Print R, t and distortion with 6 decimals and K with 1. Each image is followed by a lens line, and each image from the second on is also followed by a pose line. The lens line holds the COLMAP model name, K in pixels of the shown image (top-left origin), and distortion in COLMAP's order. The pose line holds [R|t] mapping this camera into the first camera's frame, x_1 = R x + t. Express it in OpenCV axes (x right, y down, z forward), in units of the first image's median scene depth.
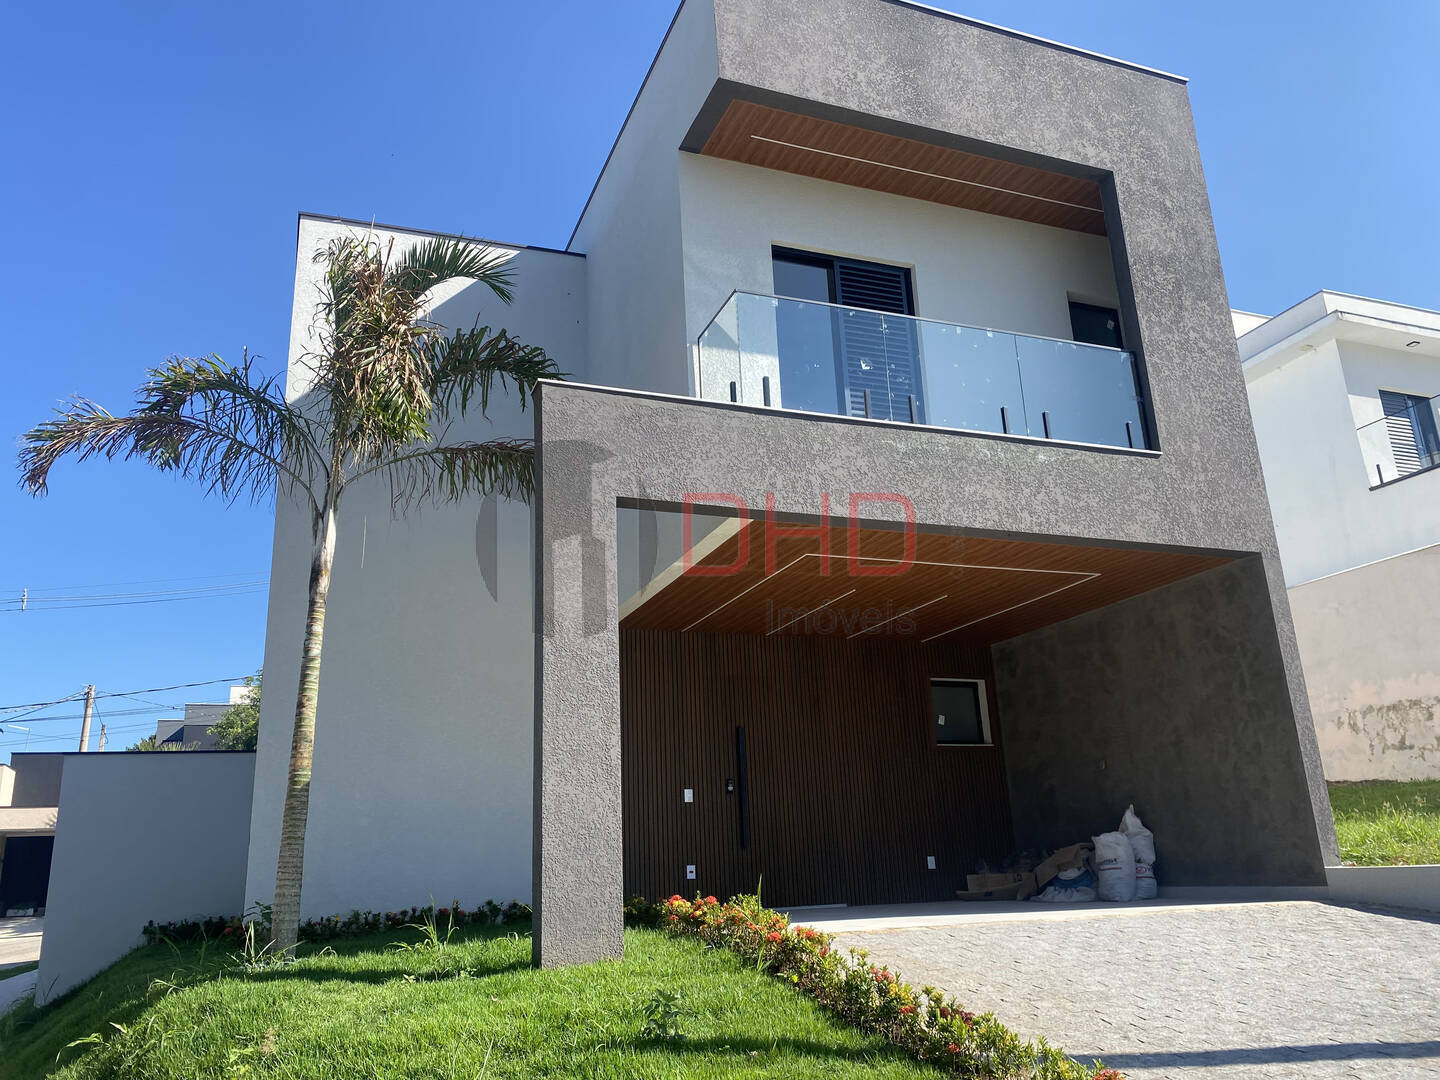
lens RADIAL K [[1102.5, 0, 718.5], [0, 1102.5, 544.8], [0, 0, 1]] dist [0.004660, -0.011765]
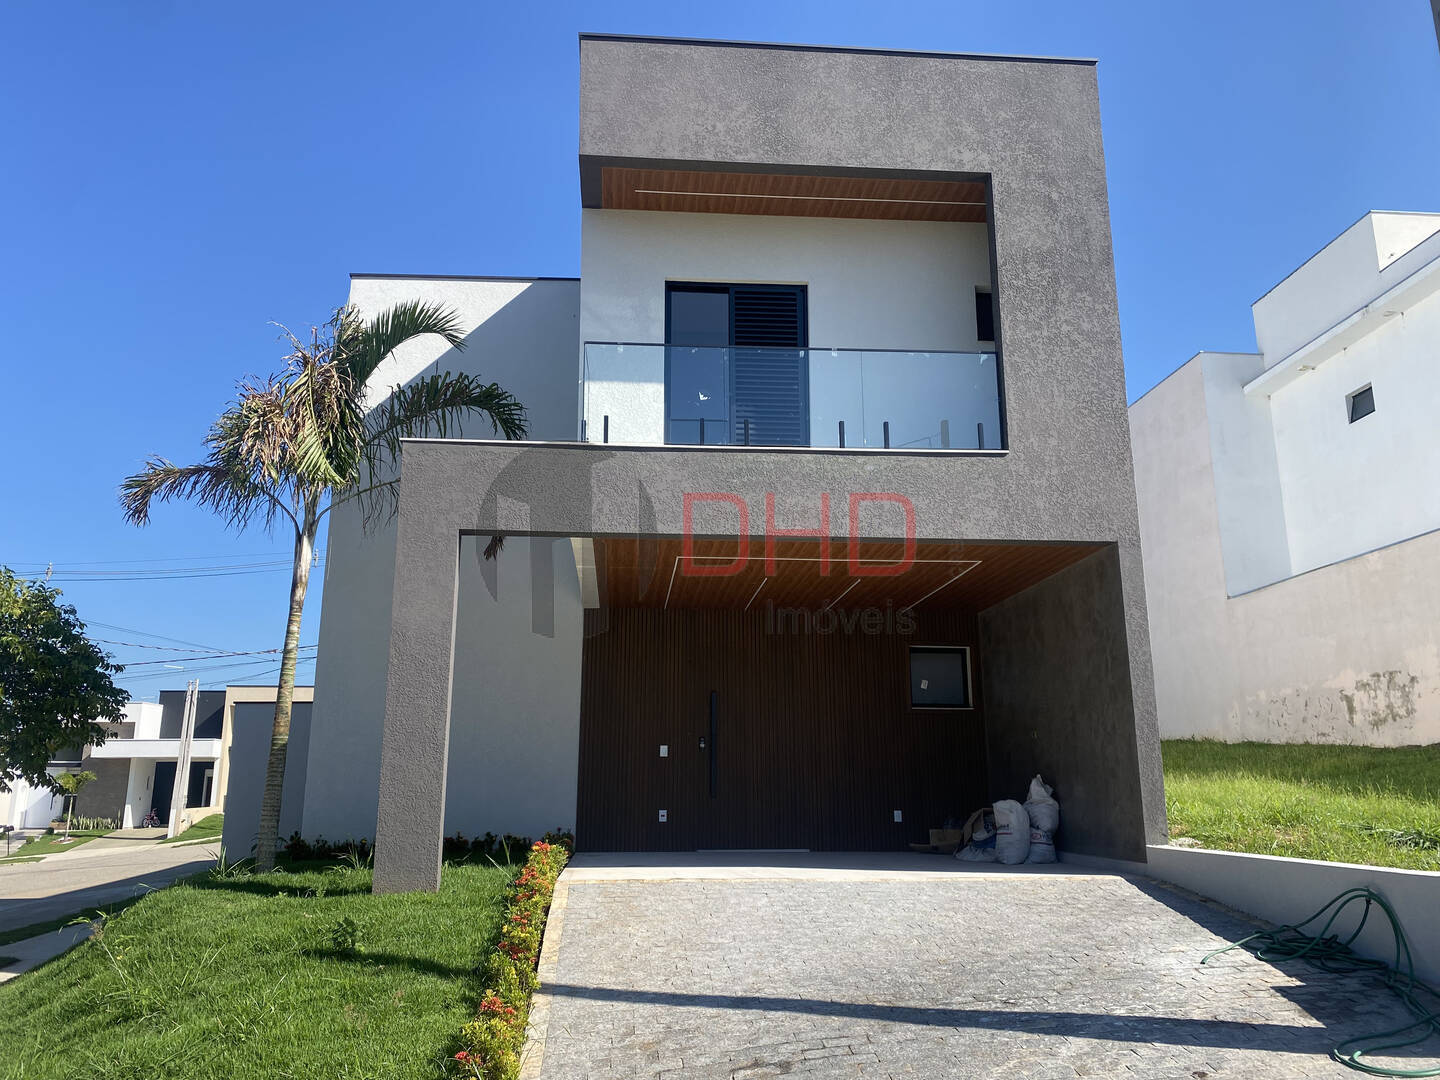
lens RADIAL K [[1102.5, 0, 722.6], [0, 1102.5, 532.2], [0, 0, 1]] dist [0.004660, -0.011765]
pose [[0.956705, -0.026818, -0.289821, 0.424907], [0.044852, 0.997436, 0.055763, -0.073769], [0.287582, -0.066347, 0.955455, -0.089668]]
